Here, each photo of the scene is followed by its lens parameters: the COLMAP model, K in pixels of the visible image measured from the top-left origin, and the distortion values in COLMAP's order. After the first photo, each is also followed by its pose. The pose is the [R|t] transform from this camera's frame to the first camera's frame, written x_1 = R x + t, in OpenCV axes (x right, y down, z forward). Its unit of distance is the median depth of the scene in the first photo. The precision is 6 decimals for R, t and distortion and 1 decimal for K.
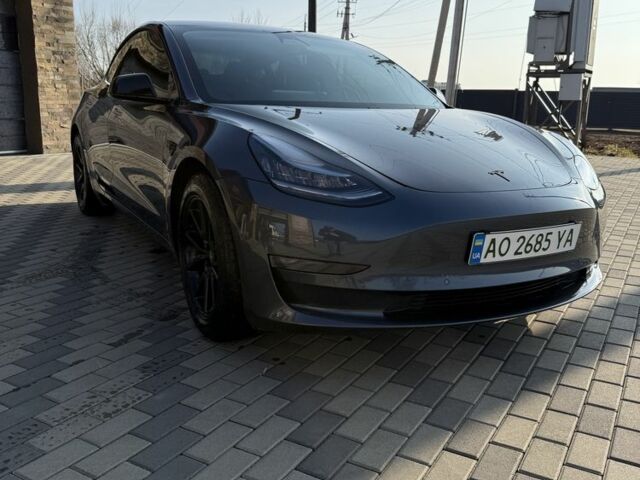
lens RADIAL K [[625.9, 0, 323.1], [0, 625.9, 239.7], [0, 0, 1]] dist [0.040701, 0.000000]
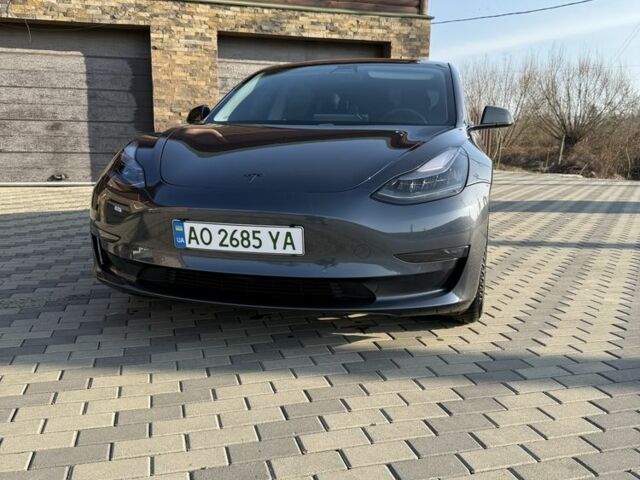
lens RADIAL K [[625.9, 0, 321.0], [0, 625.9, 240.4], [0, 0, 1]] dist [0.040701, 0.000000]
pose [[0.722647, 0.105446, -0.683127, 1.186611], [-0.151033, 0.988503, -0.007187, -0.004688], [0.674515, 0.108369, 0.730264, 0.313639]]
